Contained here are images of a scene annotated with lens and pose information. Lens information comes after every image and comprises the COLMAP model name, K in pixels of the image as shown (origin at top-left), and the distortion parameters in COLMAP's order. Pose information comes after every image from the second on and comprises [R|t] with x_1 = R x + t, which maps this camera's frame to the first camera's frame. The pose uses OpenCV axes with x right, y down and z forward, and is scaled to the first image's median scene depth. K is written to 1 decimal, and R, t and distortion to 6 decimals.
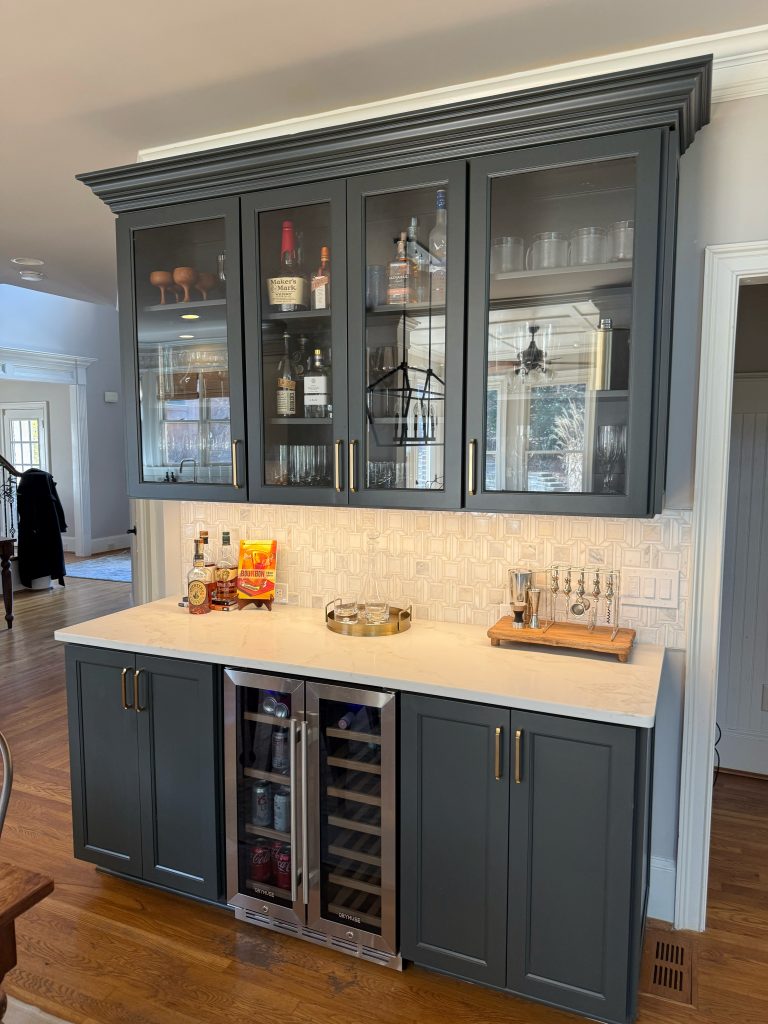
lens RADIAL K [[717.7, 0, 379.5], [0, 717.7, 515.7], [0, 0, 1]] dist [0.119357, -0.181031]
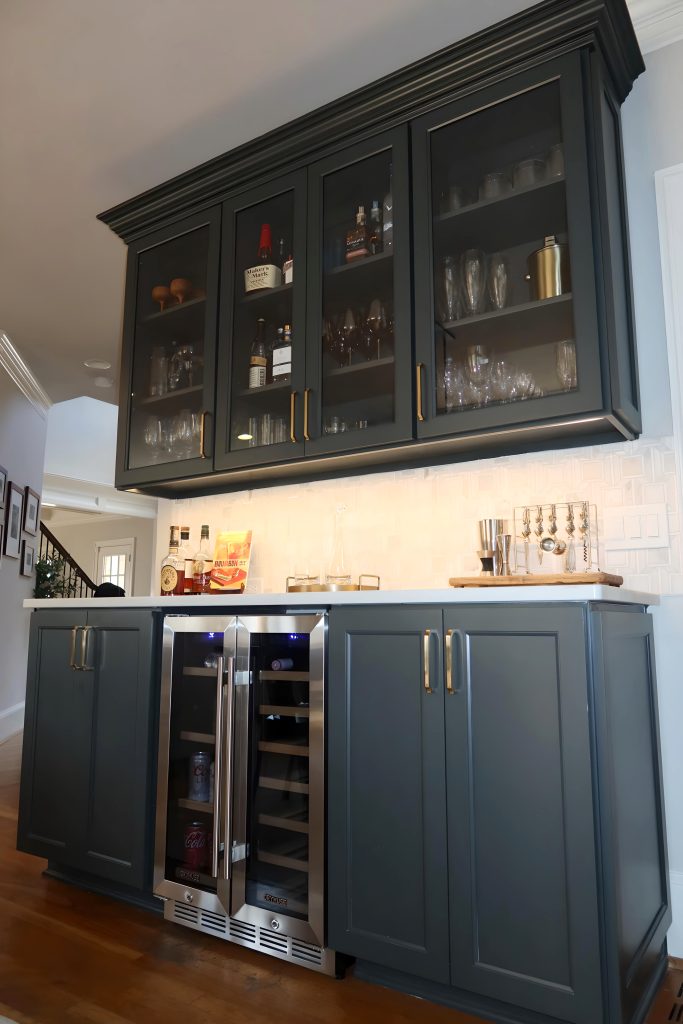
lens RADIAL K [[702.1, 0, 342.8], [0, 702.1, 512.2], [0, 0, 1]] dist [-0.032002, 0.010986]
pose [[0.985435, -0.023243, -0.168457, 0.155010], [-0.019766, 0.968245, -0.249220, 0.275349], [0.168900, 0.248920, 0.953683, 0.127475]]
